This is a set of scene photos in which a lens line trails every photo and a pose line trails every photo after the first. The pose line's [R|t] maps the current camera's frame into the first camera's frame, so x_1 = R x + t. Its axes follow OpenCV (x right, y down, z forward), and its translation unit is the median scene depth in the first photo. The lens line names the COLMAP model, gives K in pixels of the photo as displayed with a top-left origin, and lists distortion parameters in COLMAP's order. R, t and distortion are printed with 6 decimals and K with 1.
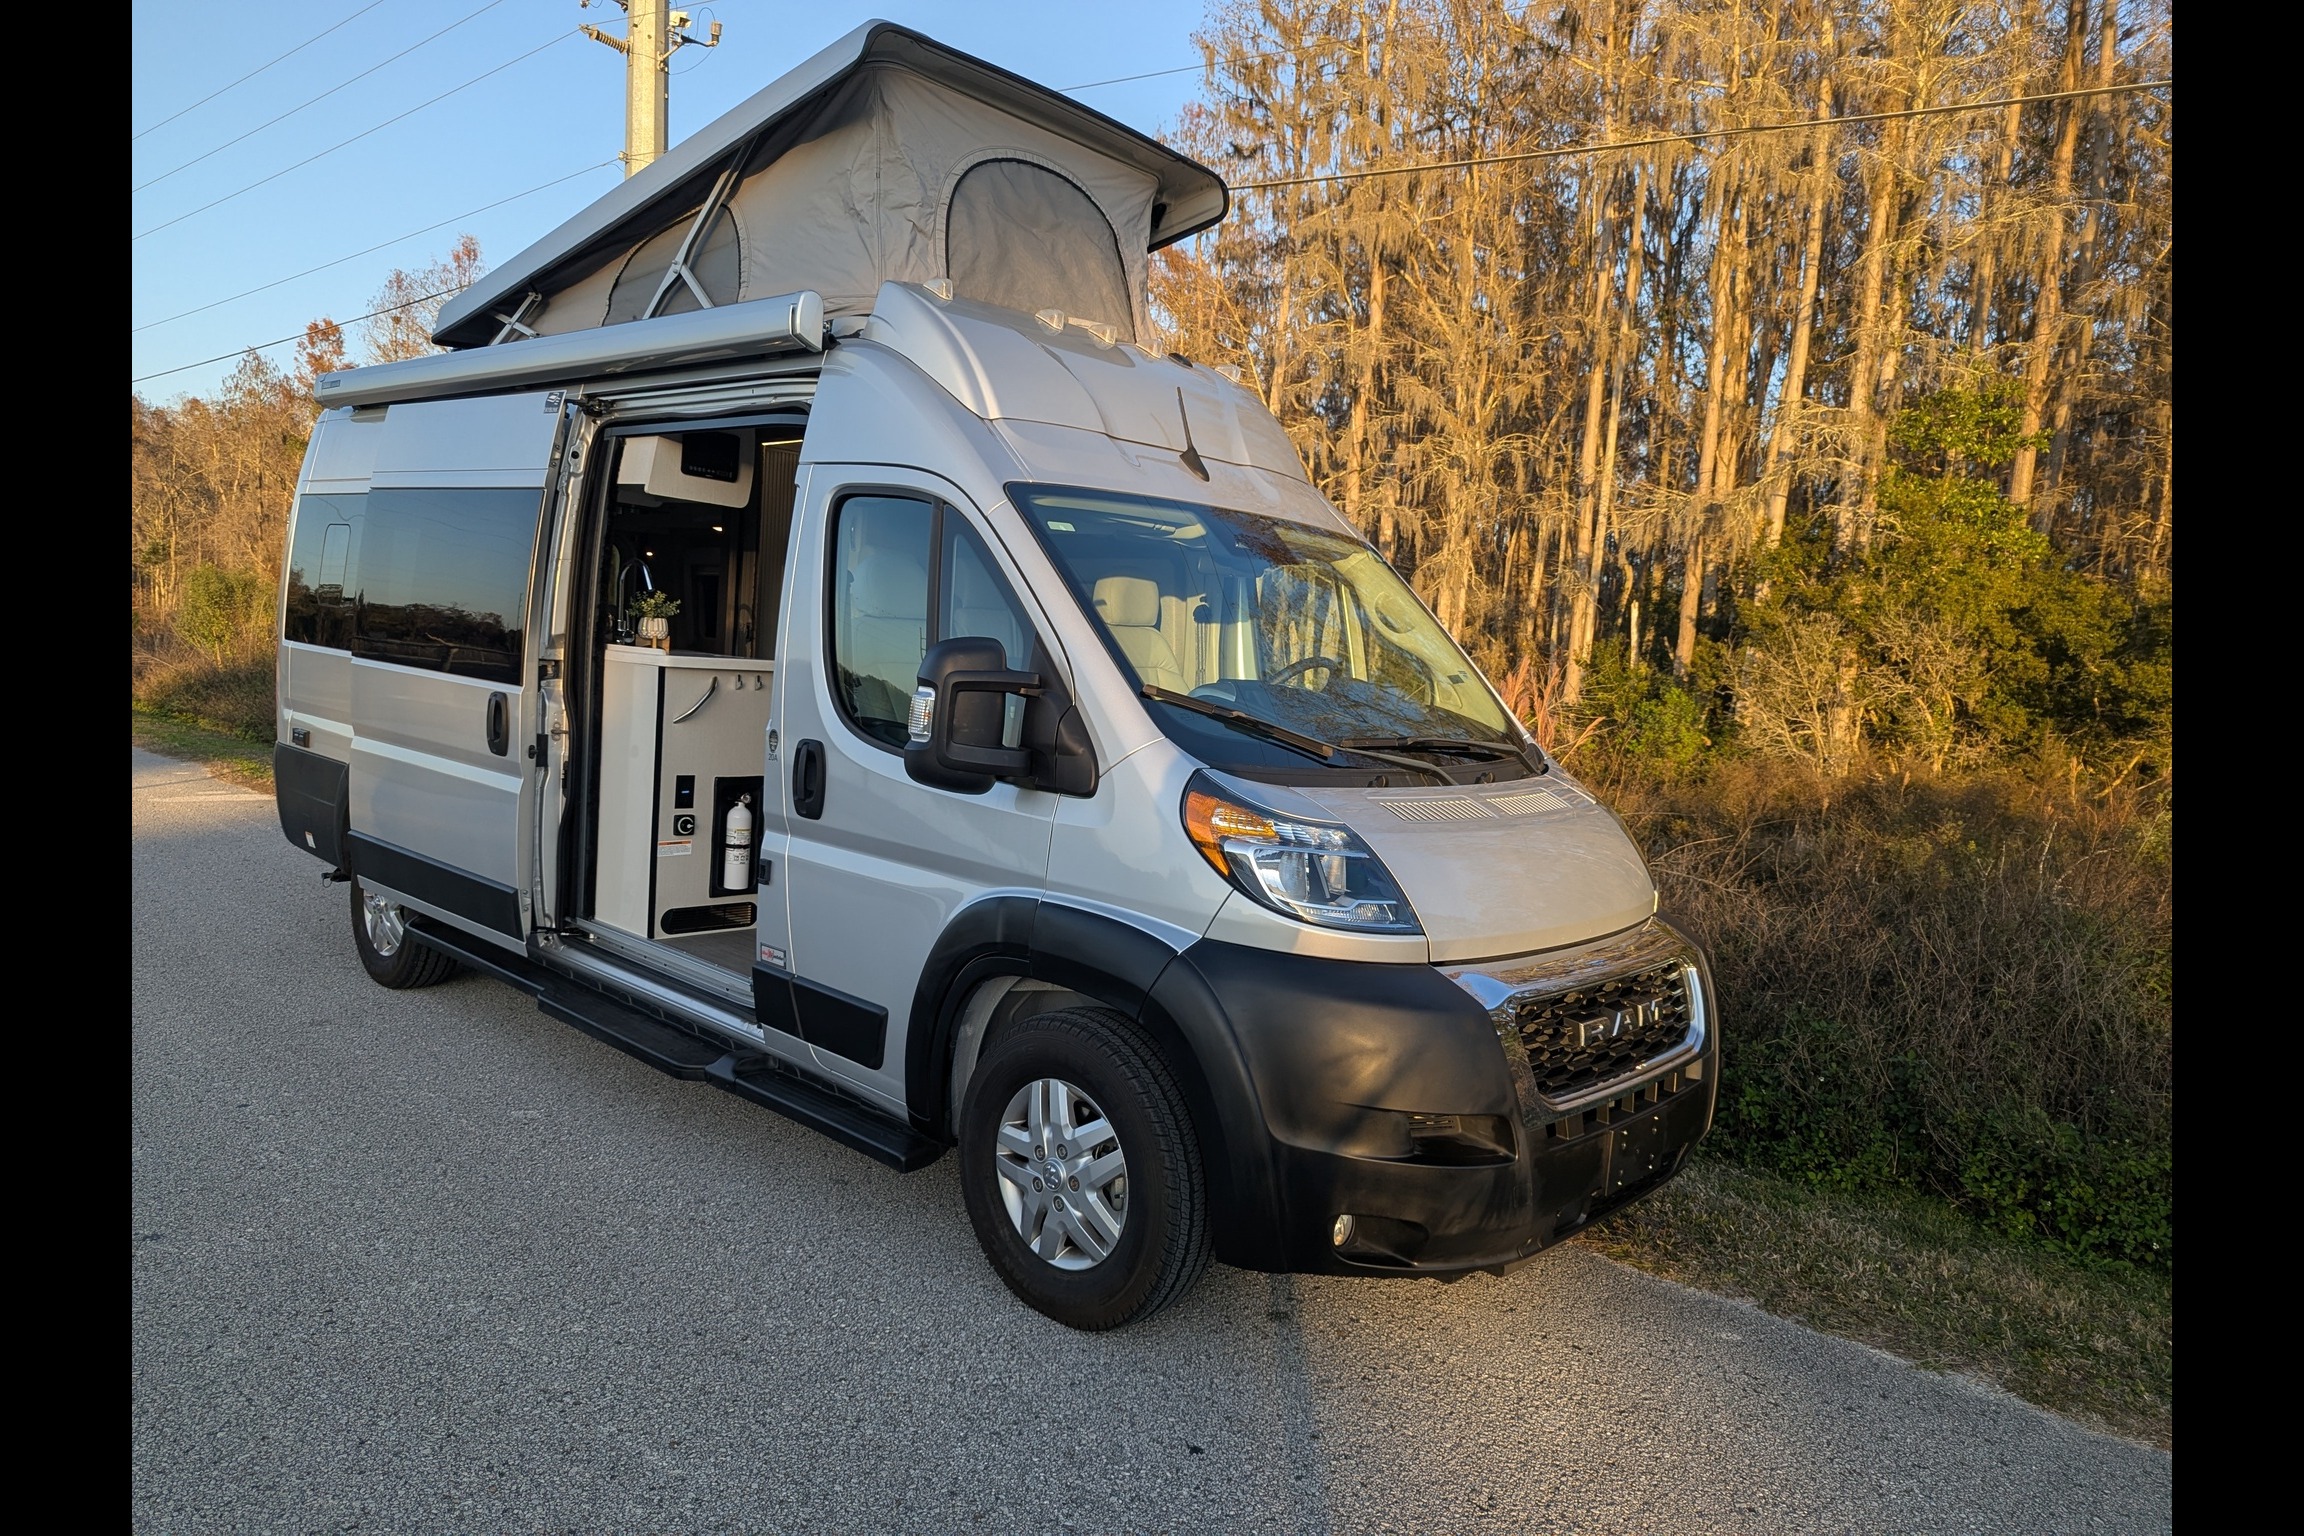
lens RADIAL K [[1407.3, 0, 1152.0], [0, 1407.3, 768.0], [0, 0, 1]] dist [0.019680, -0.001147]
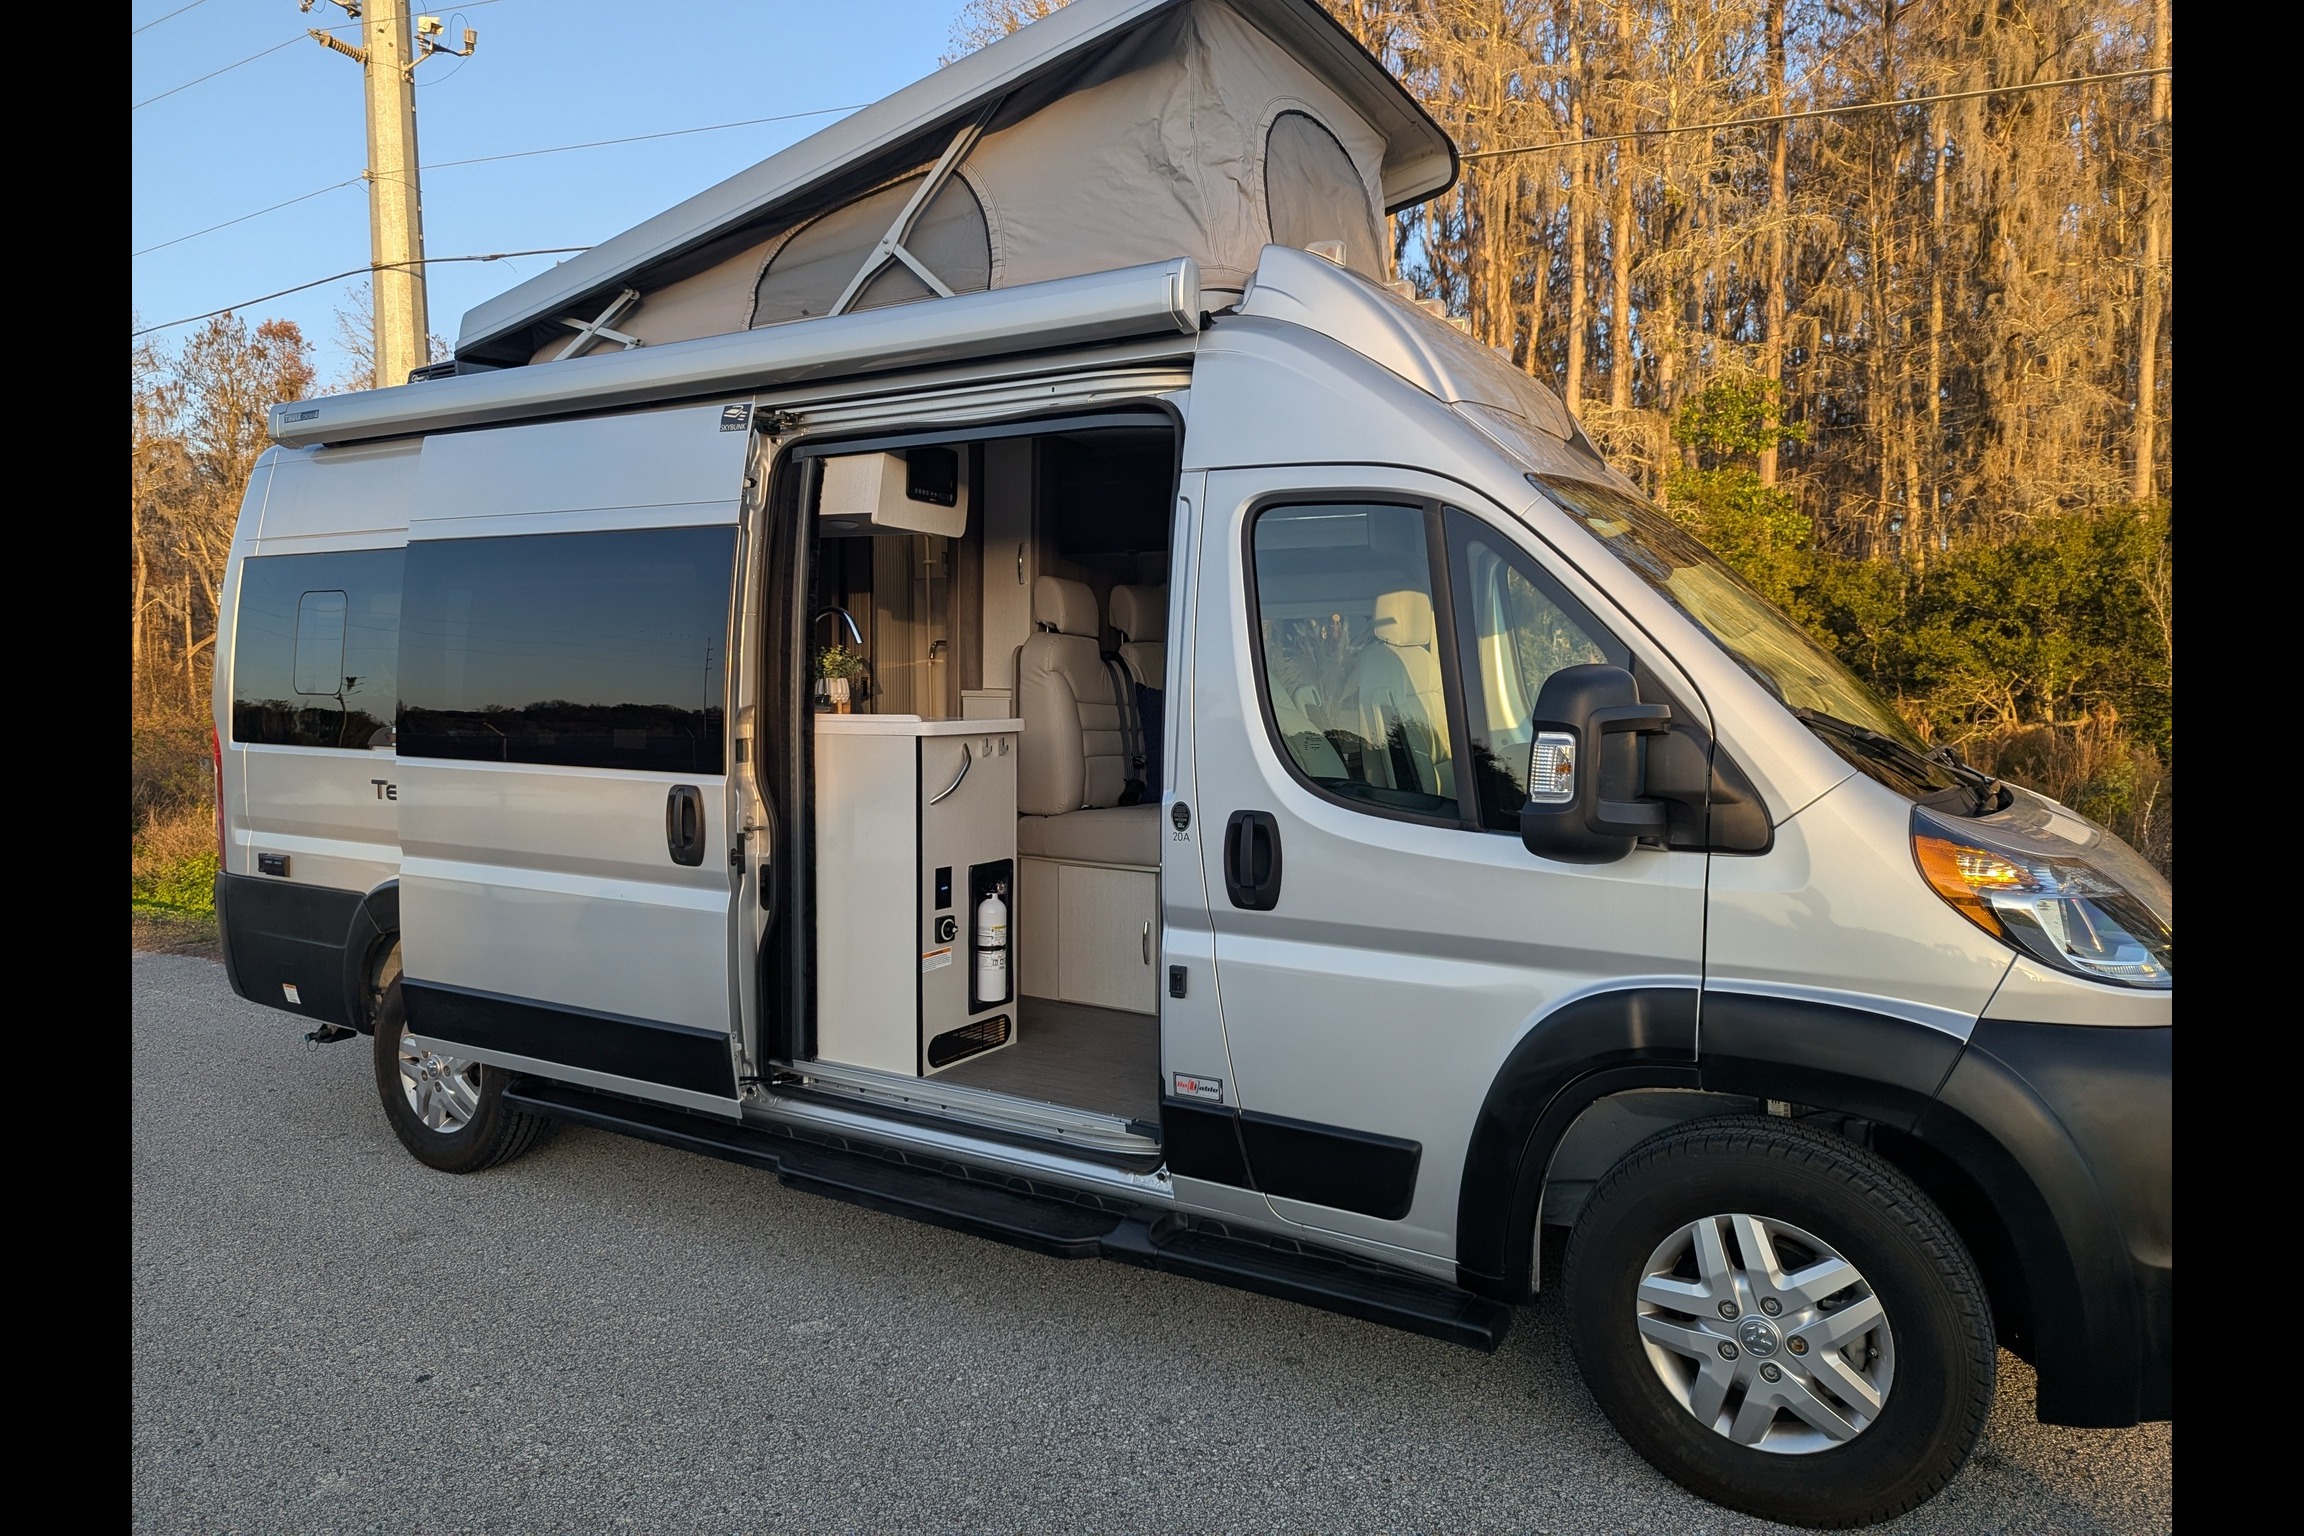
lens RADIAL K [[1408.3, 0, 1147.3], [0, 1408.3, 740.1], [0, 0, 1]] dist [0.026034, -0.002404]
pose [[0.979702, -0.079784, 0.183900, -0.359178], [0.086610, 0.995809, -0.029377, -0.033886], [-0.180785, 0.044708, 0.982506, 0.183368]]
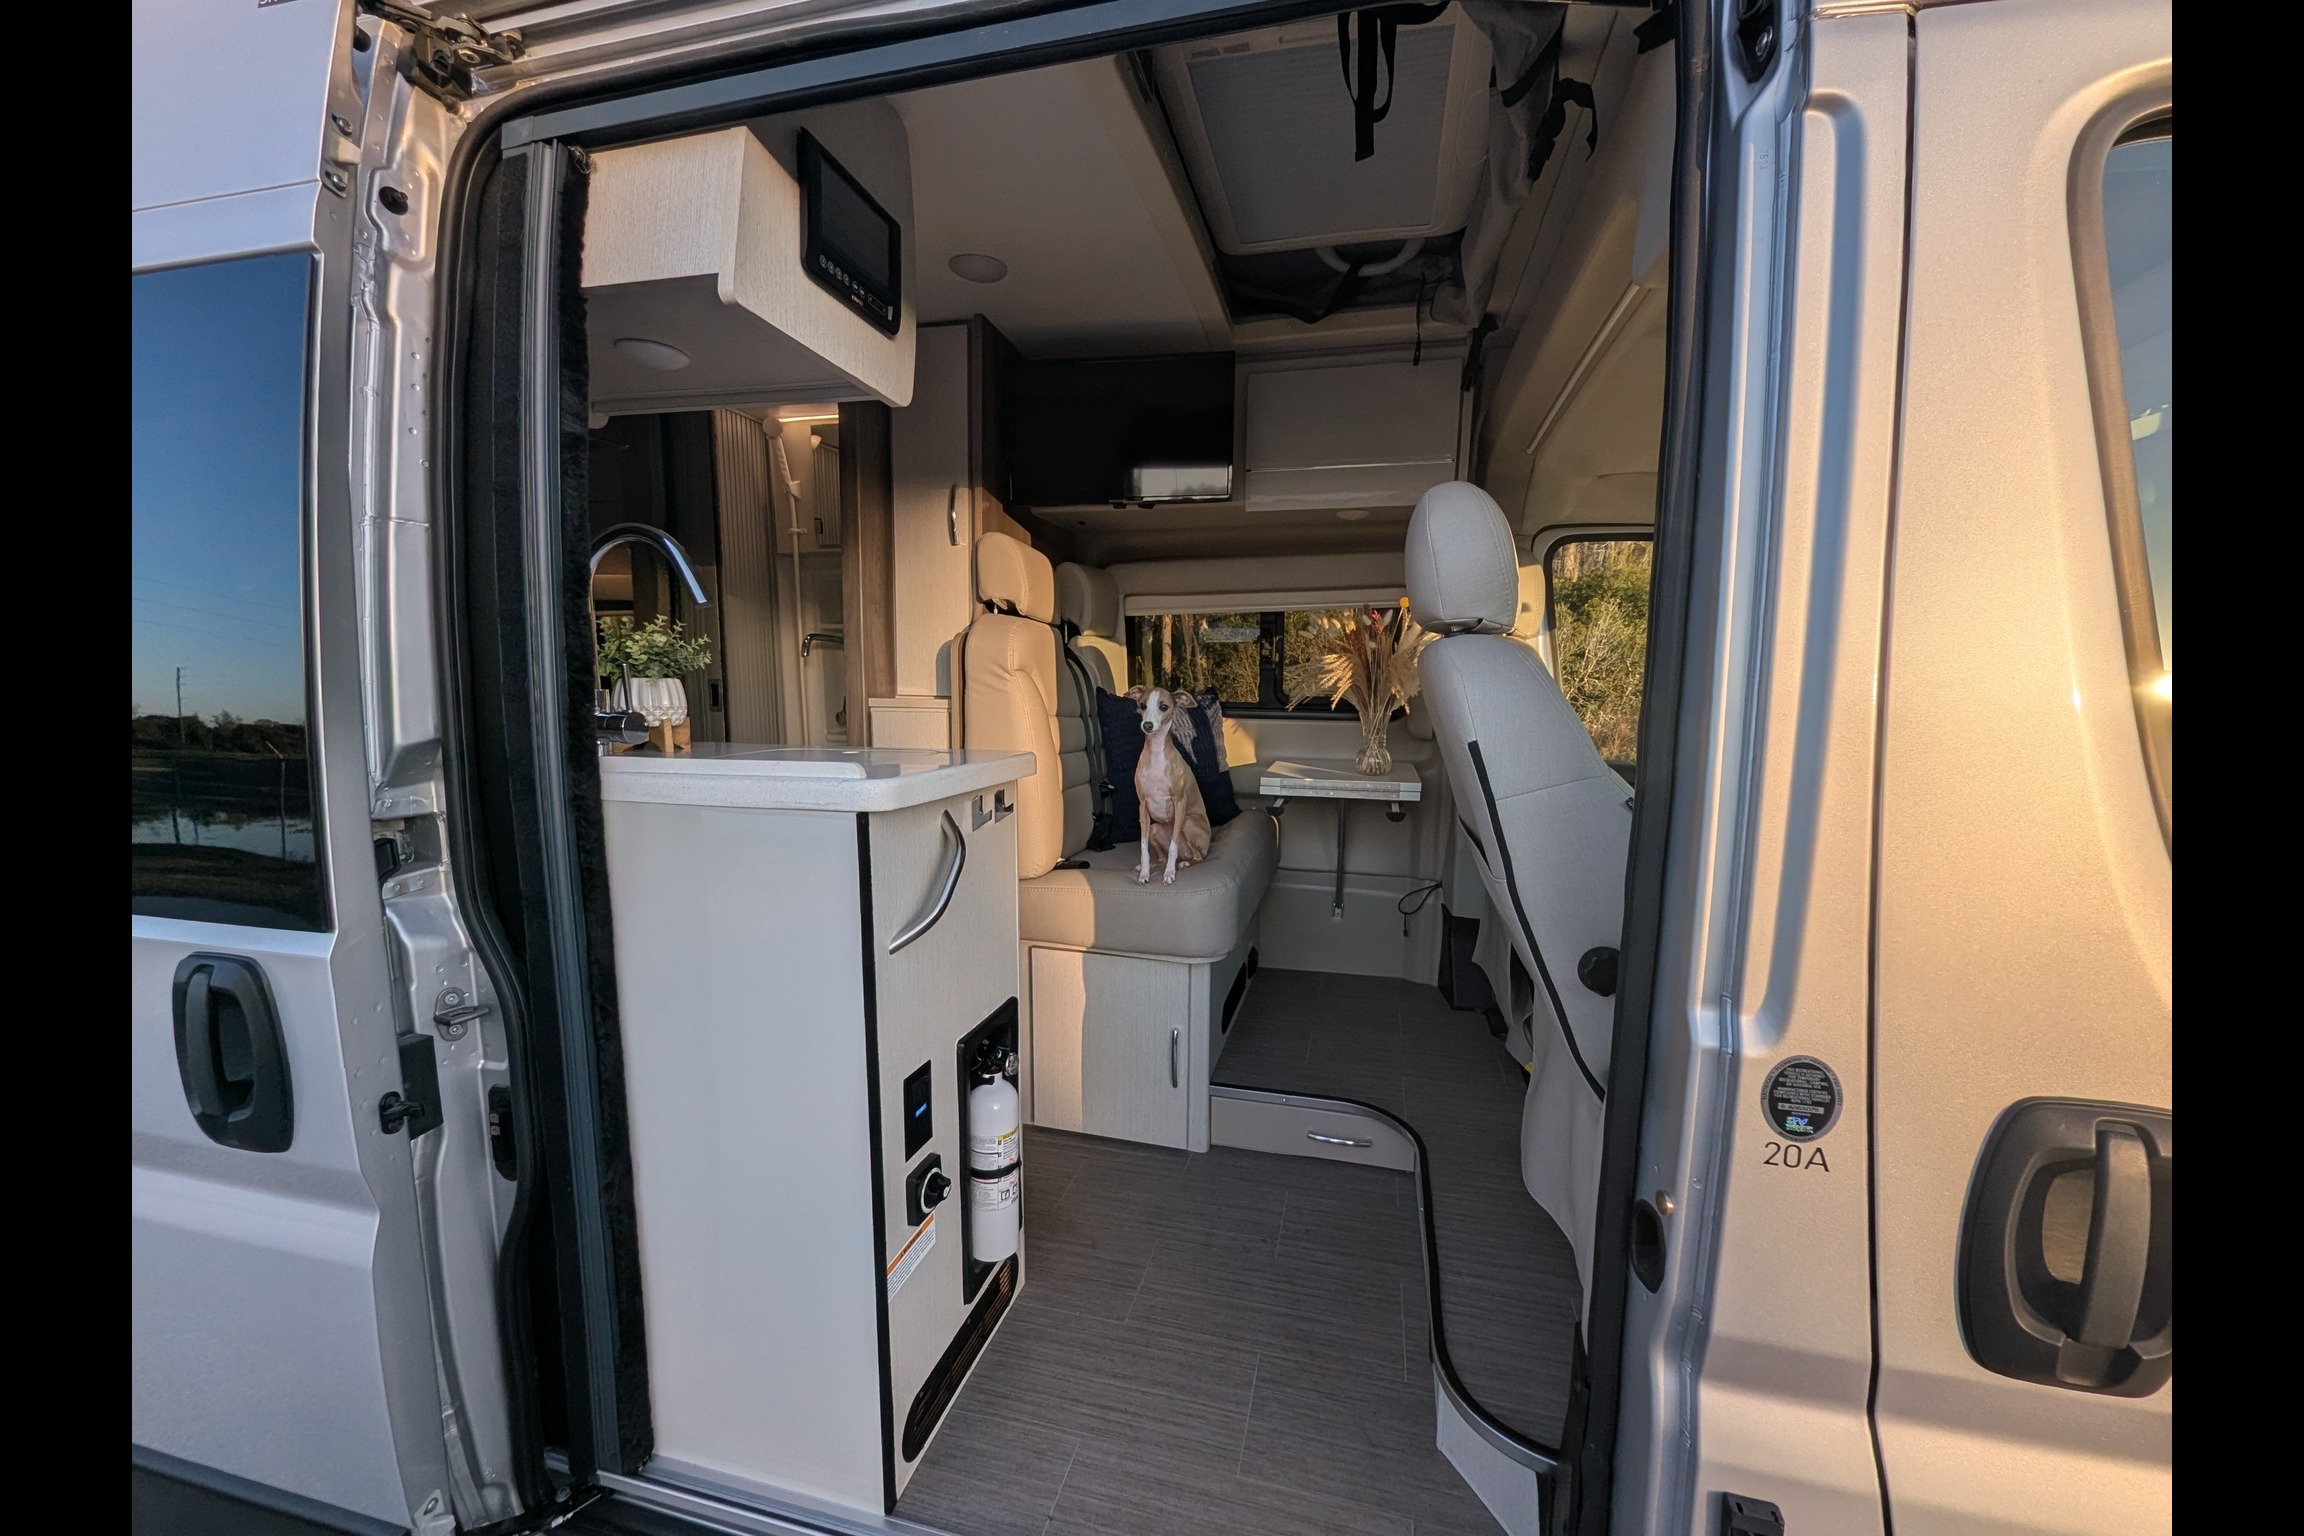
lens RADIAL K [[844.8, 0, 1159.2], [0, 844.8, 792.1], [0, 0, 1]] dist [0.000042, 0.000084]
pose [[0.884570, -0.124803, 0.449399, -0.367723], [0.097831, 0.991748, 0.082856, -0.085120], [-0.456031, -0.029327, 0.889481, 0.762289]]
